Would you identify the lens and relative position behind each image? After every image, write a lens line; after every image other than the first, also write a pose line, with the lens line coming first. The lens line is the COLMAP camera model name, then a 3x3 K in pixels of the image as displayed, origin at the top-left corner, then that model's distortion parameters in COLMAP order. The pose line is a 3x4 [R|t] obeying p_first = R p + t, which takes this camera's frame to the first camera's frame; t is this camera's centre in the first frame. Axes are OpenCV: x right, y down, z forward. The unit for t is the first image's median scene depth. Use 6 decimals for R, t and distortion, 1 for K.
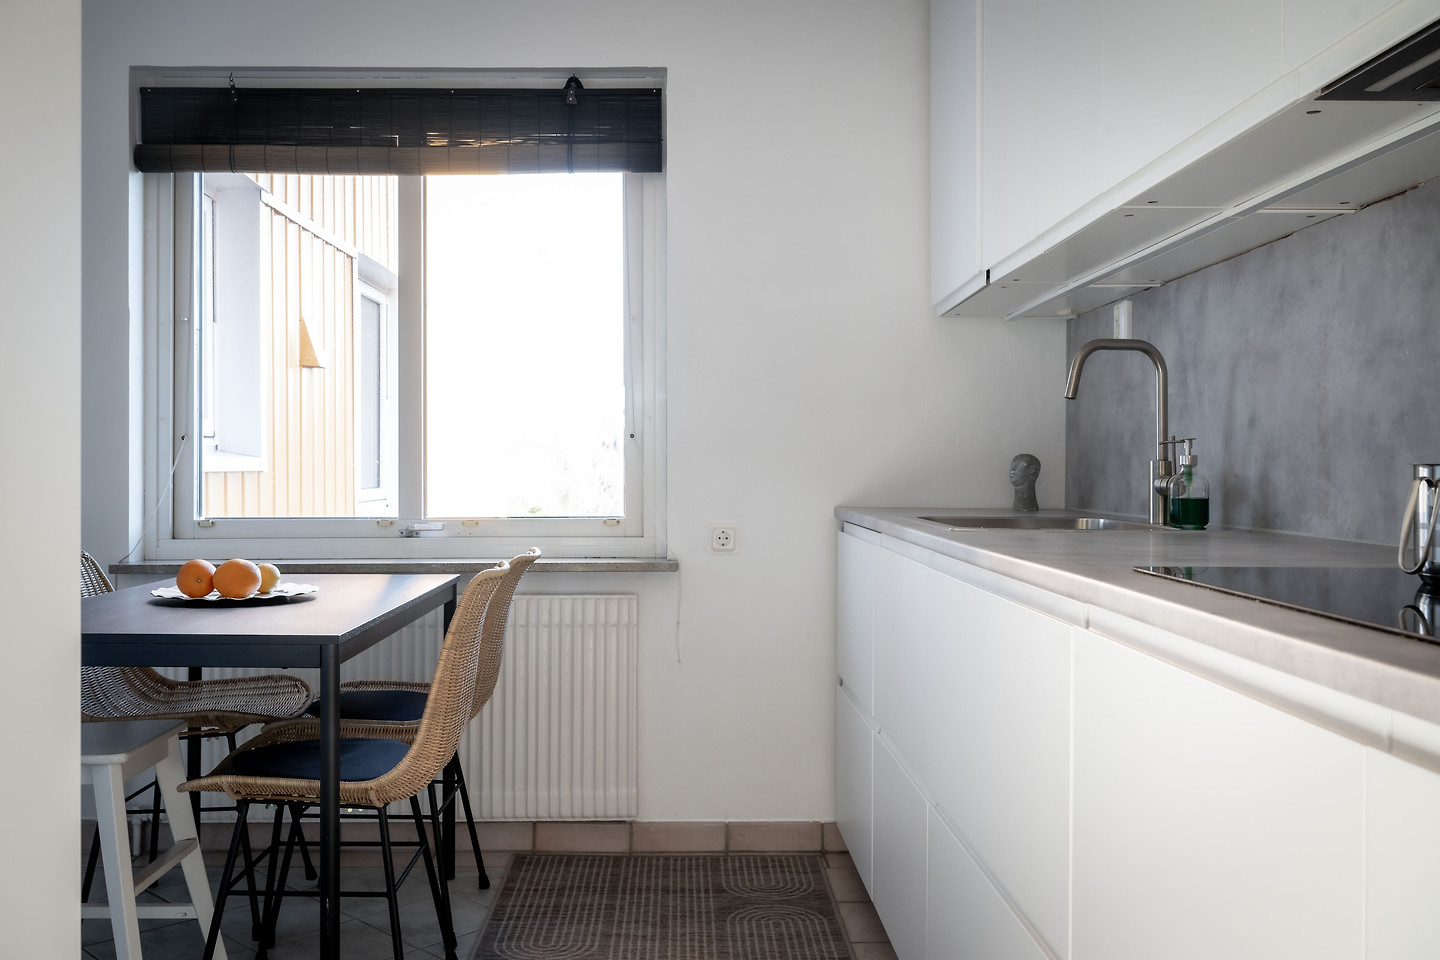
lens RADIAL K [[1281.3, 0, 720.0], [0, 1281.3, 480.0], [0, 0, 1]] dist [0.001685, -0.001353]
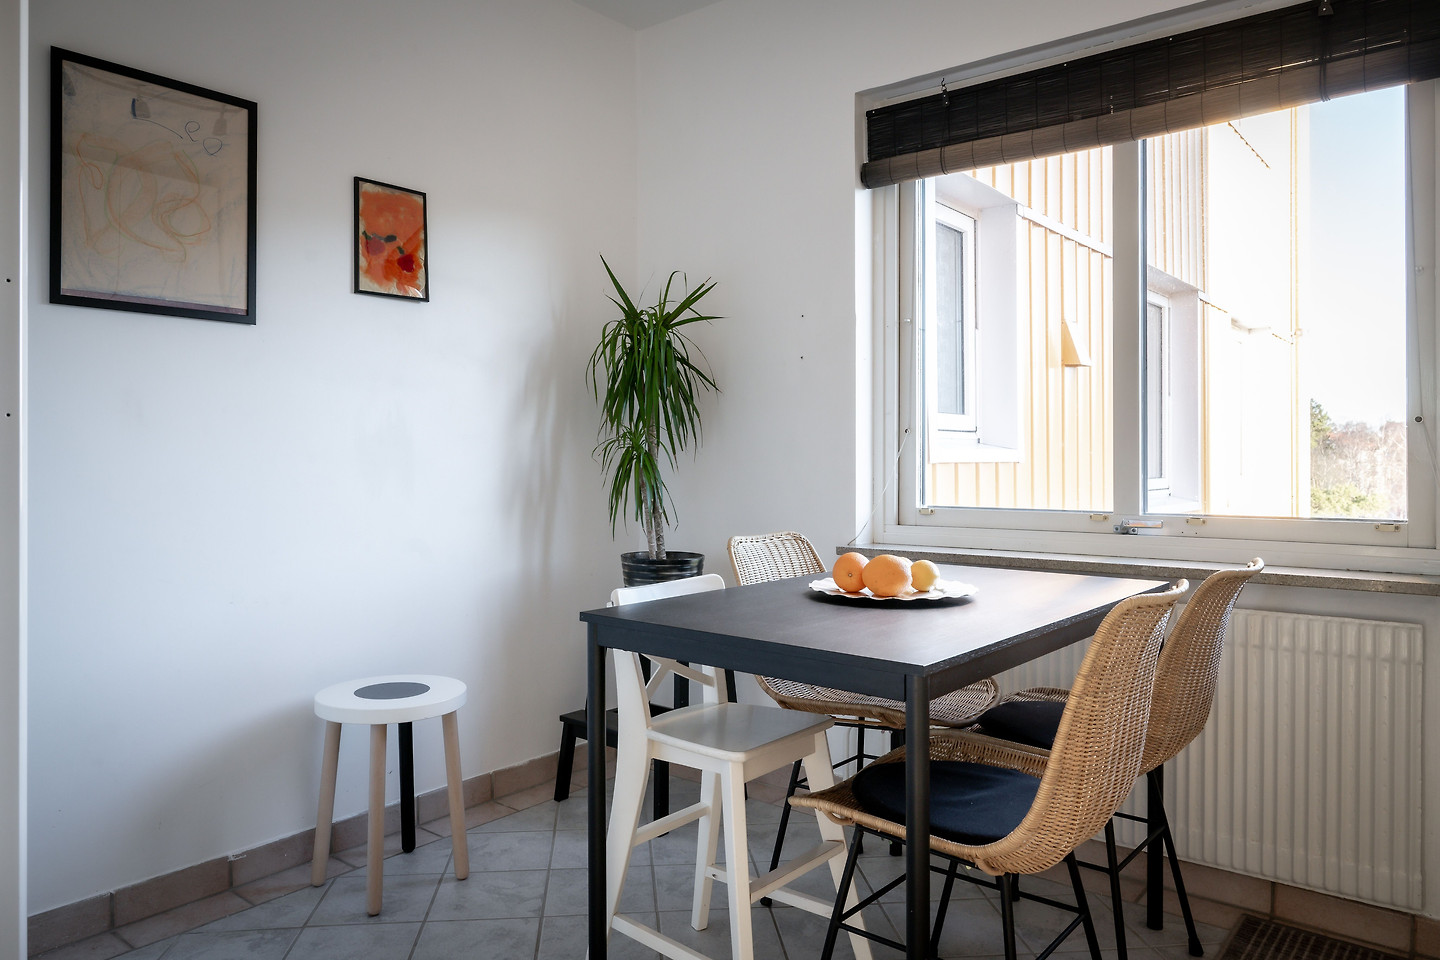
lens RADIAL K [[994.8, 0, 717.8], [0, 994.8, 458.6], [0, 0, 1]] dist [0.005118, -0.003015]
pose [[0.752258, 0.001162, -0.658868, 0.011708], [-0.007831, 0.999944, -0.007178, -0.002728], [0.658822, 0.010560, 0.752225, 0.268065]]
